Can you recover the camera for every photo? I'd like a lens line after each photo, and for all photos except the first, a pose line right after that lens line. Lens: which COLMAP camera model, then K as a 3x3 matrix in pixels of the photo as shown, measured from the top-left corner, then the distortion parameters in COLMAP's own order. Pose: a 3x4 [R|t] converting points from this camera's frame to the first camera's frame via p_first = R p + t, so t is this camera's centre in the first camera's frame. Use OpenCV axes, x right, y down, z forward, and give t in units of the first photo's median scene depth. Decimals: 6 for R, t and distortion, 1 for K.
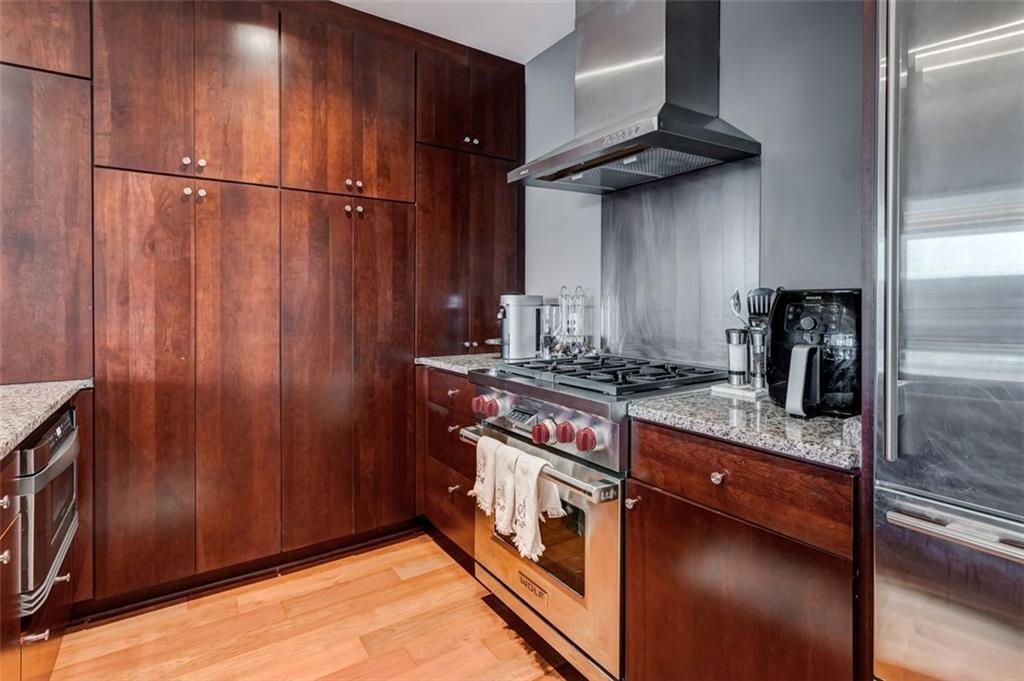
lens RADIAL K [[495.6, 0, 473.9], [0, 495.6, 326.3], [0, 0, 1]] dist [0.003163, 0.000169]
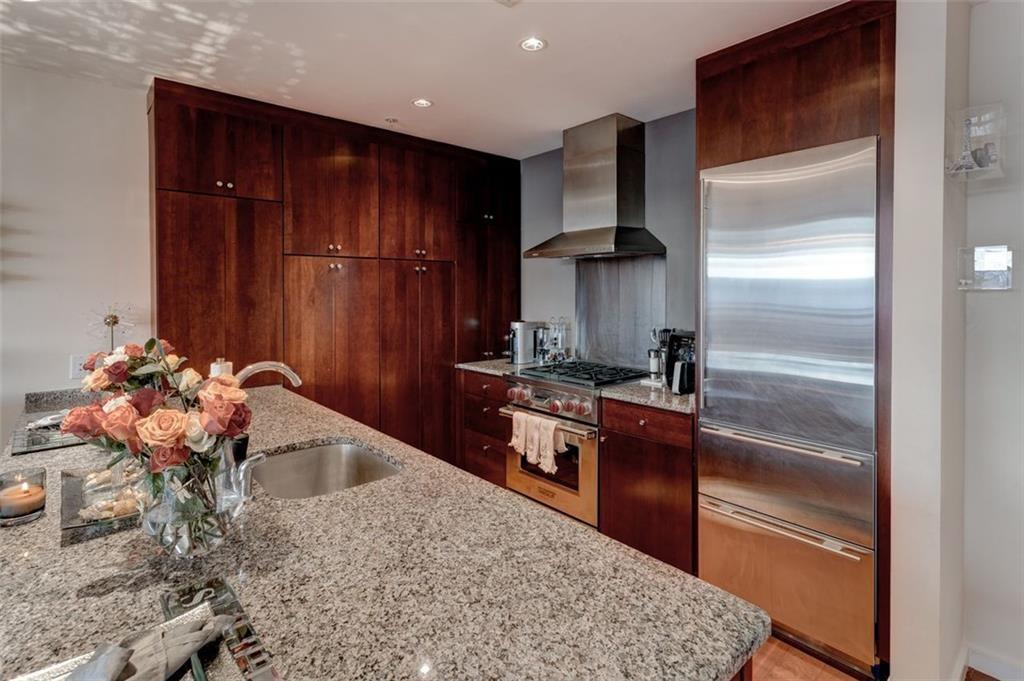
lens RADIAL K [[489.2, 0, 485.9], [0, 489.2, 323.7], [0, 0, 1]] dist [0.003739, 0.000551]
pose [[0.991517, -0.007750, 0.129742, -0.297443], [0.006373, 0.999919, 0.011028, -0.102017], [-0.129817, -0.010108, 0.991486, -0.659917]]
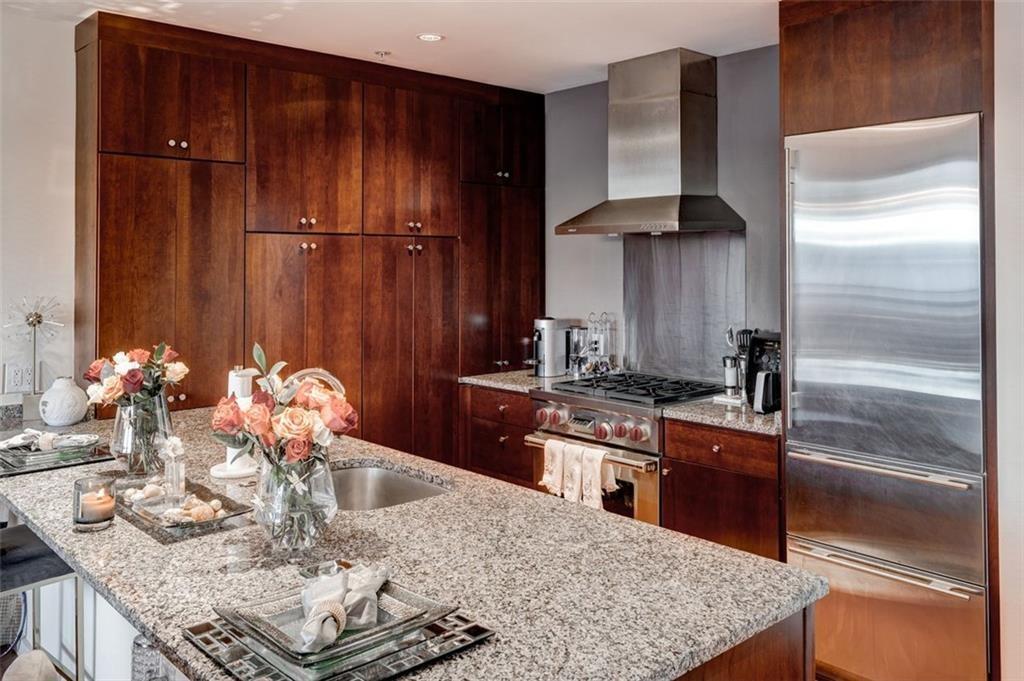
lens RADIAL K [[795.7, 0, 476.7], [0, 795.7, 300.6], [0, 0, 1]] dist [0.012429, 0.002879]
pose [[0.988467, -0.005261, 0.151343, -0.469327], [0.006769, 0.999932, -0.009449, -0.120764], [-0.151283, 0.010365, 0.988436, -1.011919]]
